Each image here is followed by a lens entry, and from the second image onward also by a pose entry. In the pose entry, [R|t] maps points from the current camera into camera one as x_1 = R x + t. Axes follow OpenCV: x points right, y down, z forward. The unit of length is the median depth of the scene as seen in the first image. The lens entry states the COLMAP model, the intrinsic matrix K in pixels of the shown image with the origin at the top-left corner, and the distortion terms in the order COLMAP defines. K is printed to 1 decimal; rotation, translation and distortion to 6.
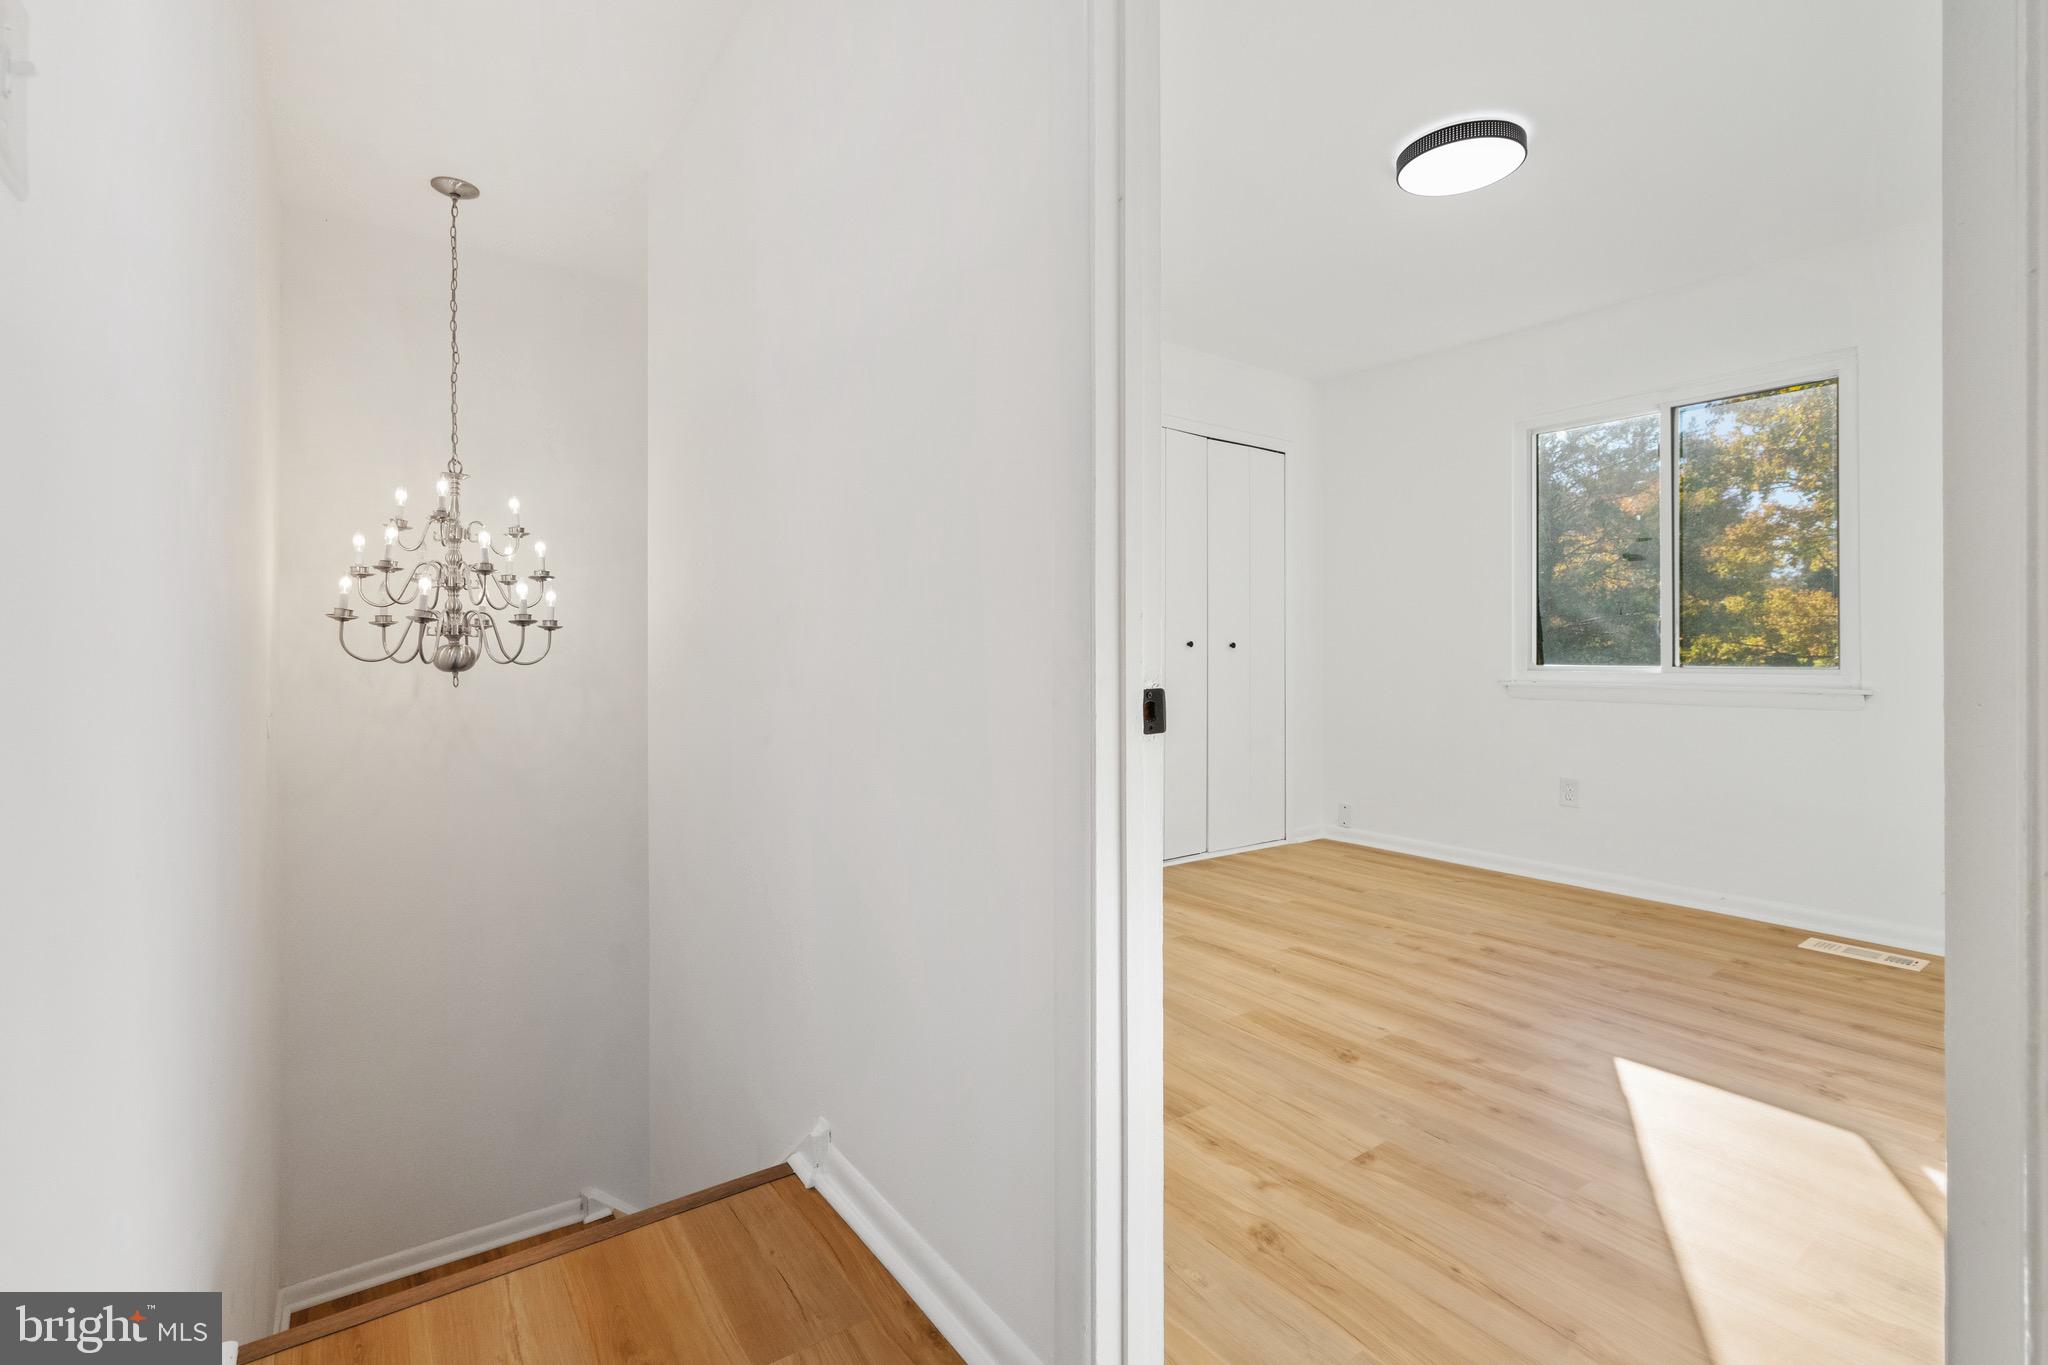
lens RADIAL K [[936.9, 0, 1034.0], [0, 936.9, 648.0], [0, 0, 1]] dist [0.020707, -0.006957]
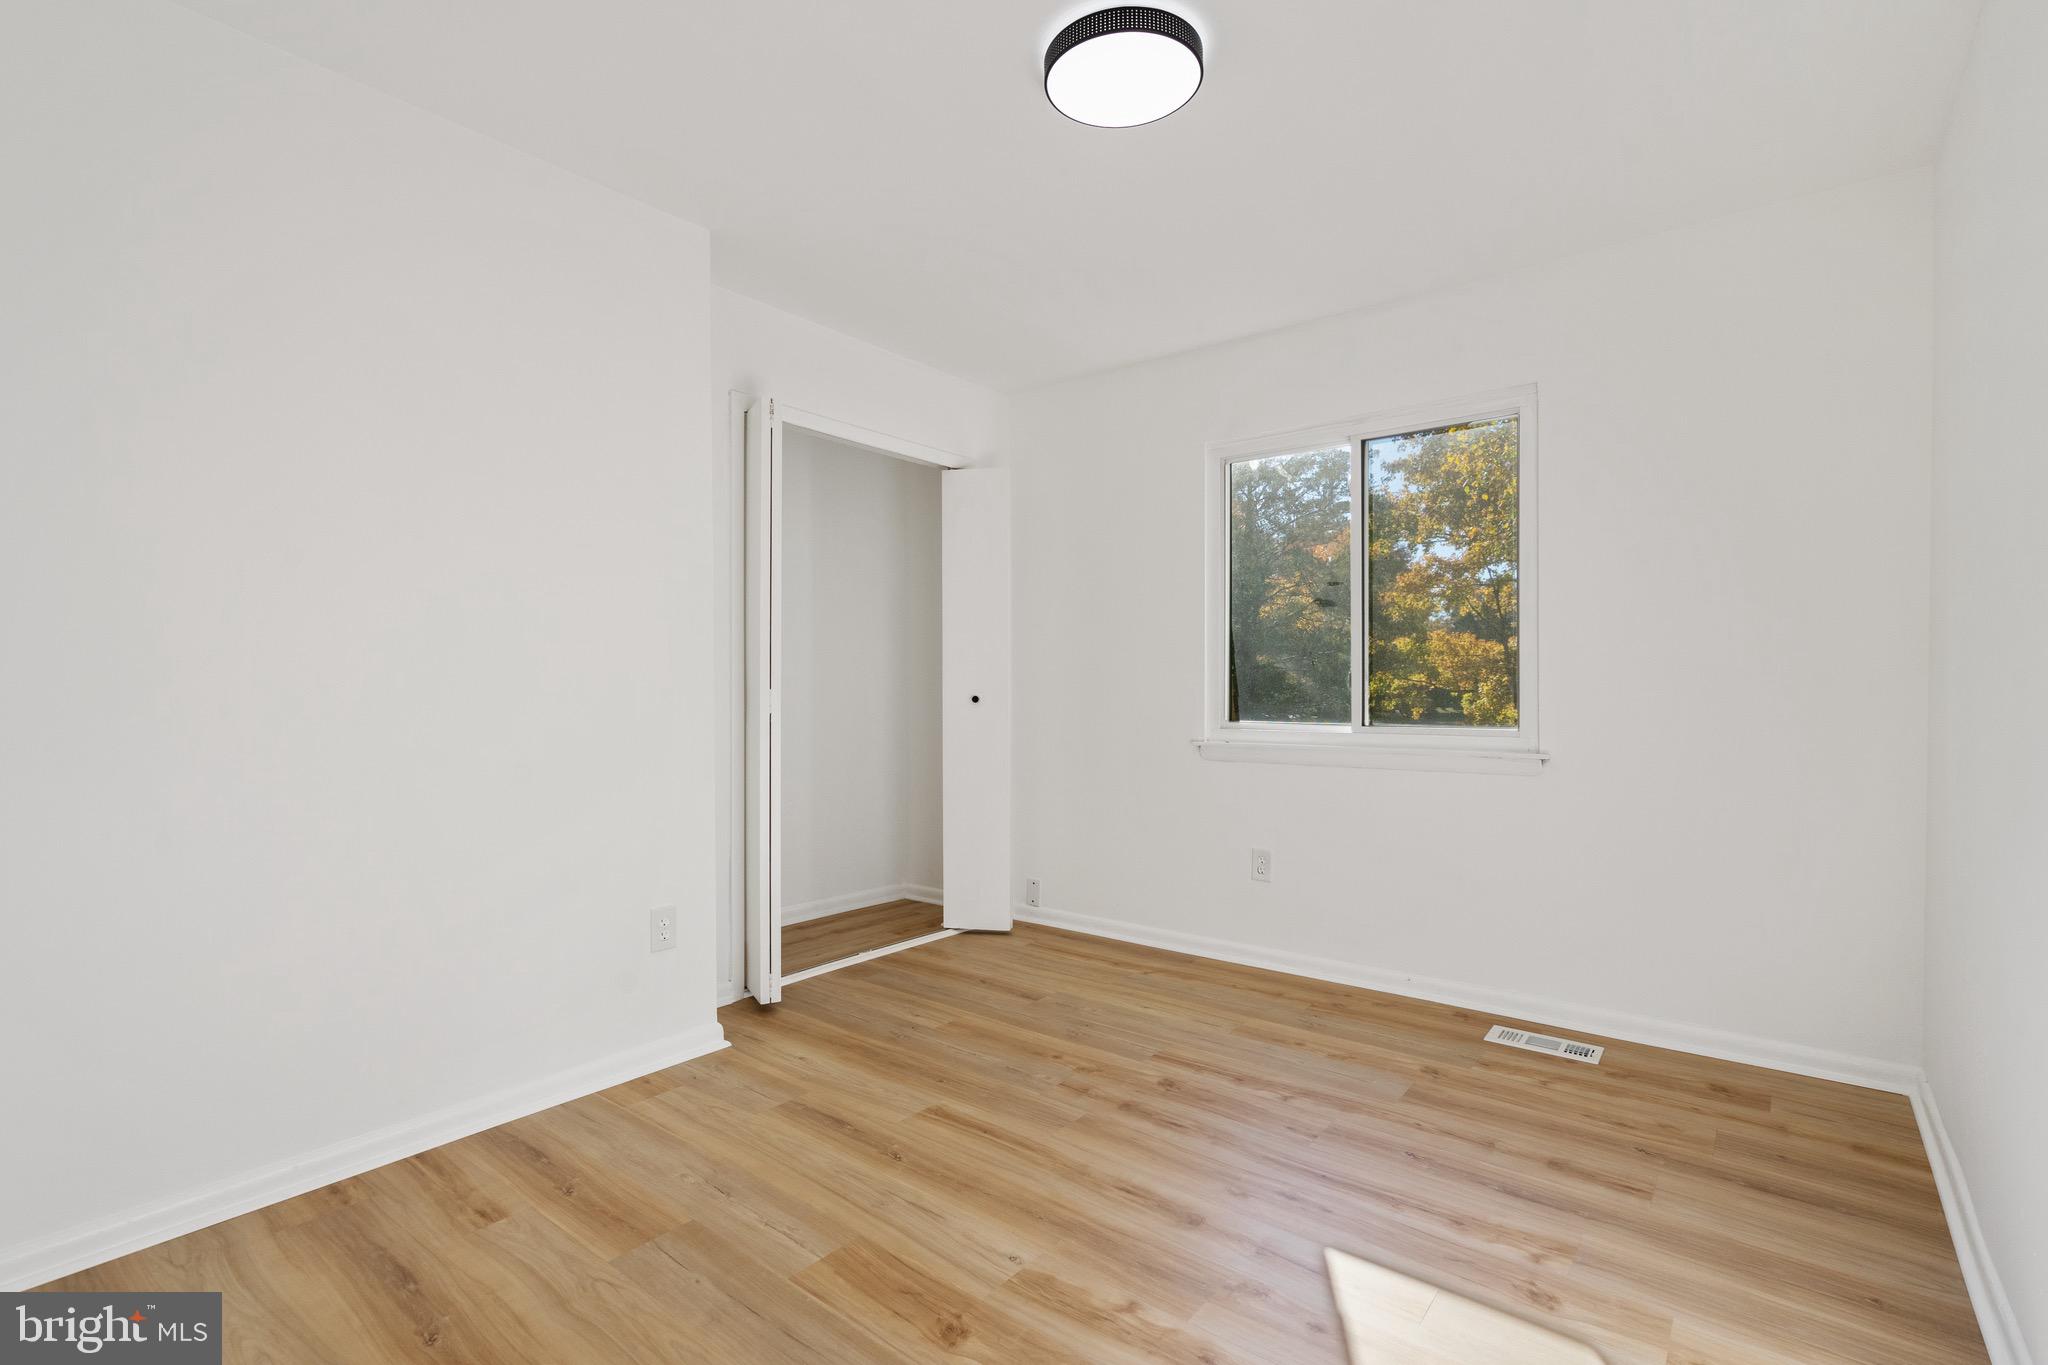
lens RADIAL K [[931.6, 0, 1026.7], [0, 931.6, 691.3], [0, 0, 1]] dist [-0.001040, 0.000941]
pose [[0.967154, -0.003976, 0.254159, 0.113959], [0.000716, 0.999916, 0.012918, -0.020572], [-0.254189, -0.012312, 0.967076, 0.180686]]
